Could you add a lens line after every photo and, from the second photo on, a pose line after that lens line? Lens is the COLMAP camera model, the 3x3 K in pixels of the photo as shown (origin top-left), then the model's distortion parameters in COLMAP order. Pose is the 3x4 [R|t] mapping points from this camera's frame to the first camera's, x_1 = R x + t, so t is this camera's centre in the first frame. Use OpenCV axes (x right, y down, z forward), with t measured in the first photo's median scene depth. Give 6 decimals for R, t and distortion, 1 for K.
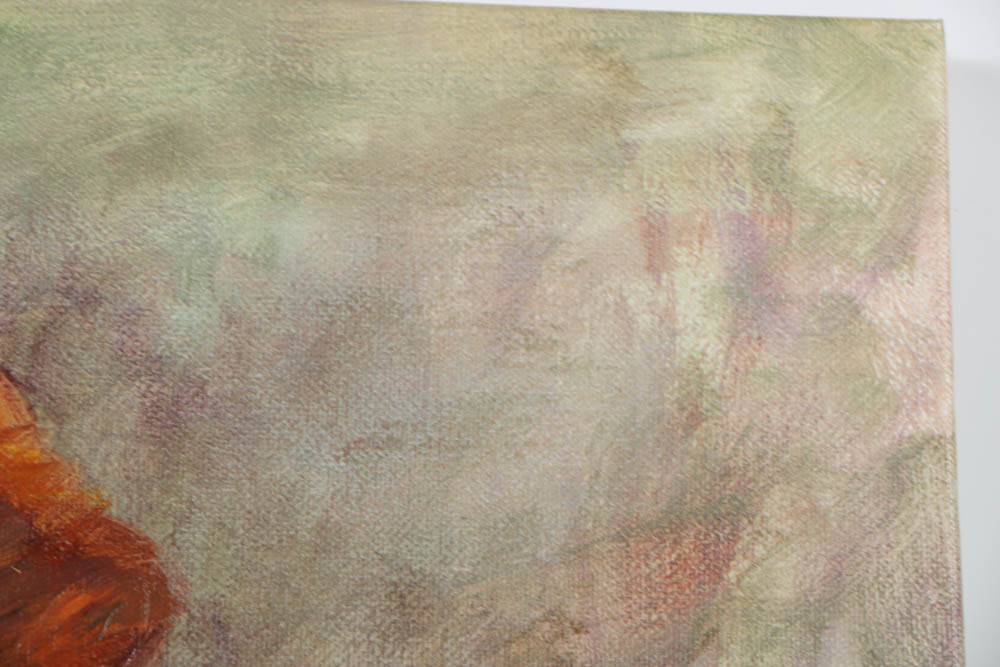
lens RADIAL K [[6226.9, 0, 500.4], [0, 6226.9, 333.3], [0, 0, 1]] dist [1.542442, 0.000000]
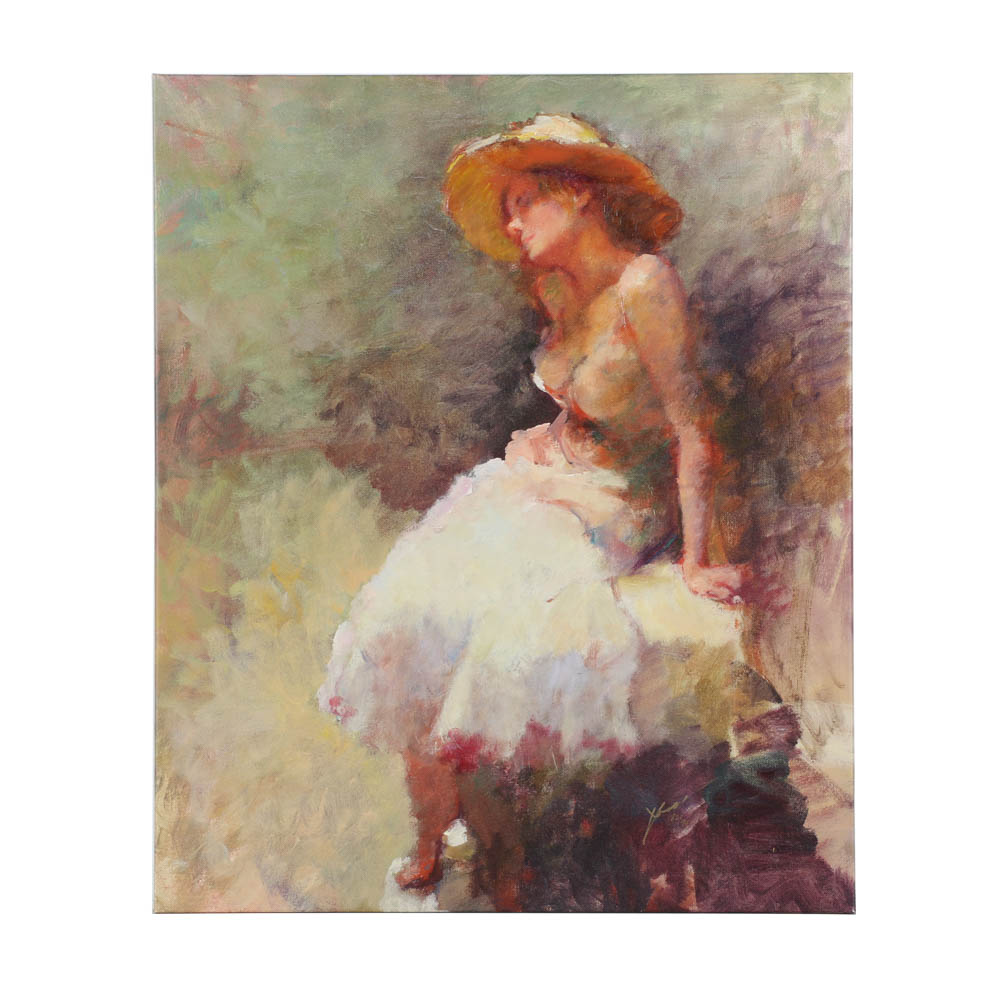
lens RADIAL K [[3027.5, 0, 501.2], [0, 3027.5, 501.0], [0, 0, 1]] dist [-0.012615, 0.000000]
pose [[0.991242, -0.010903, -0.131605, 0.106828], [0.040141, 0.974306, 0.221622, -0.250365], [0.125807, -0.224964, 0.966211, -1.234937]]
